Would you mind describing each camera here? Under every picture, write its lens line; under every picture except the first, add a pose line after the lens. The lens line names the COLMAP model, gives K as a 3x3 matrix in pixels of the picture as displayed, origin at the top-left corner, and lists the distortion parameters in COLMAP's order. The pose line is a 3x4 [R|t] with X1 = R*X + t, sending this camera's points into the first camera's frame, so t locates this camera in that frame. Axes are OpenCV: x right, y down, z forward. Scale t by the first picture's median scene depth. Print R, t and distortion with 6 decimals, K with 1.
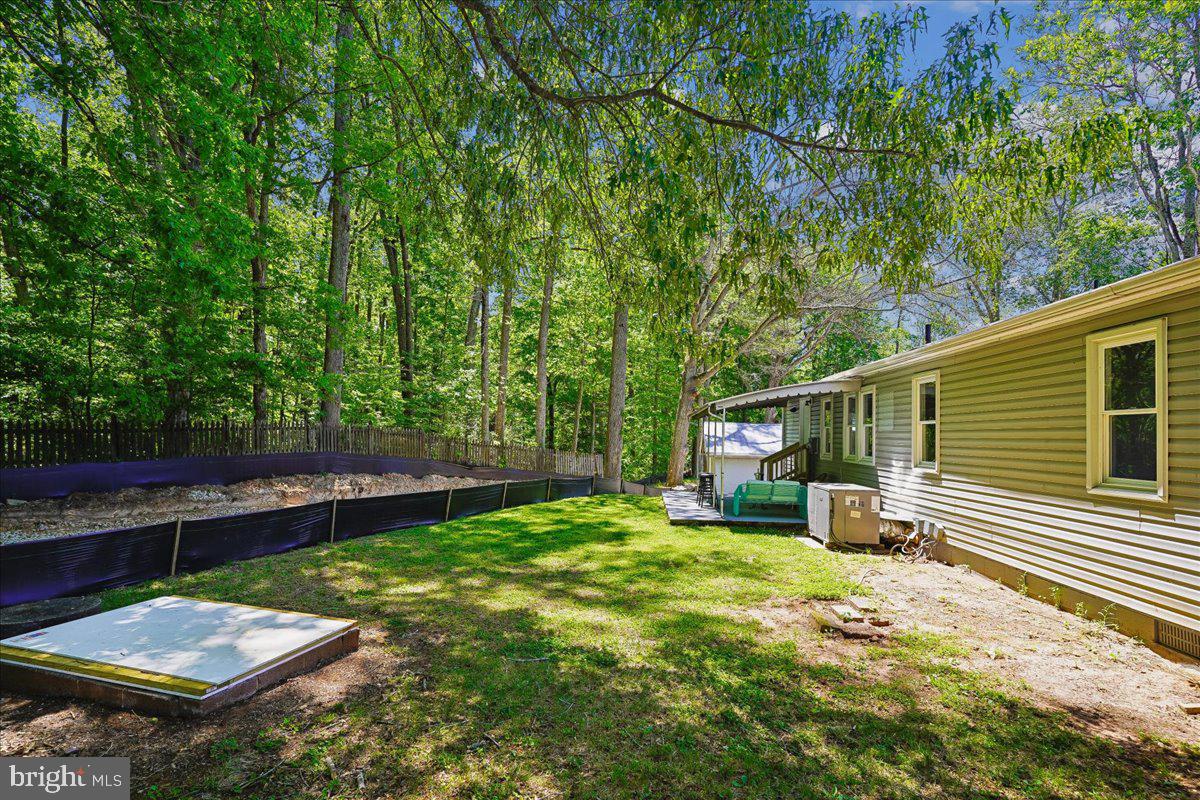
lens RADIAL K [[590.0, 0, 592.8], [0, 590.0, 404.5], [0, 0, 1]] dist [-0.006469, 0.000703]
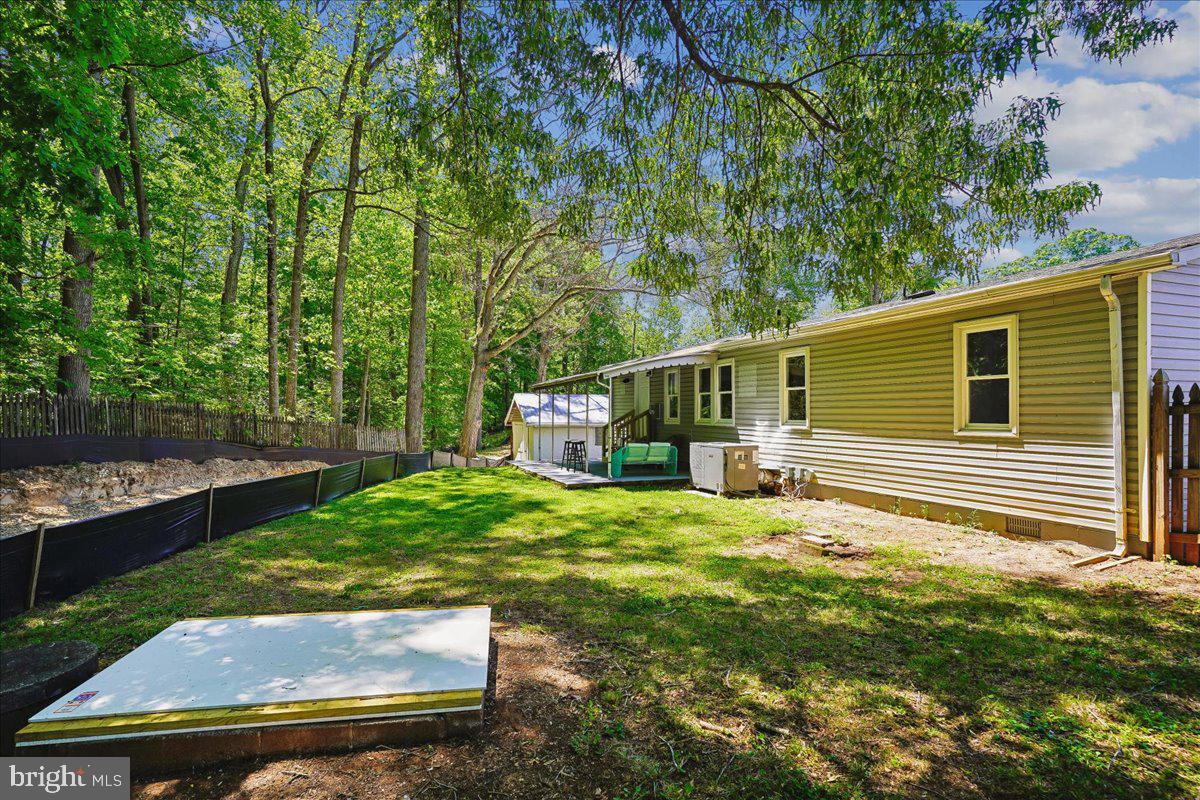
lens RADIAL K [[582.6, 0, 599.2], [0, 582.6, 387.8], [0, 0, 1]] dist [-0.007656, -0.000105]
pose [[0.899431, -0.001946, 0.437059, -0.333620], [-0.004641, 0.999891, 0.014002, 0.013136], [-0.437039, -0.014622, 0.899324, 0.072863]]
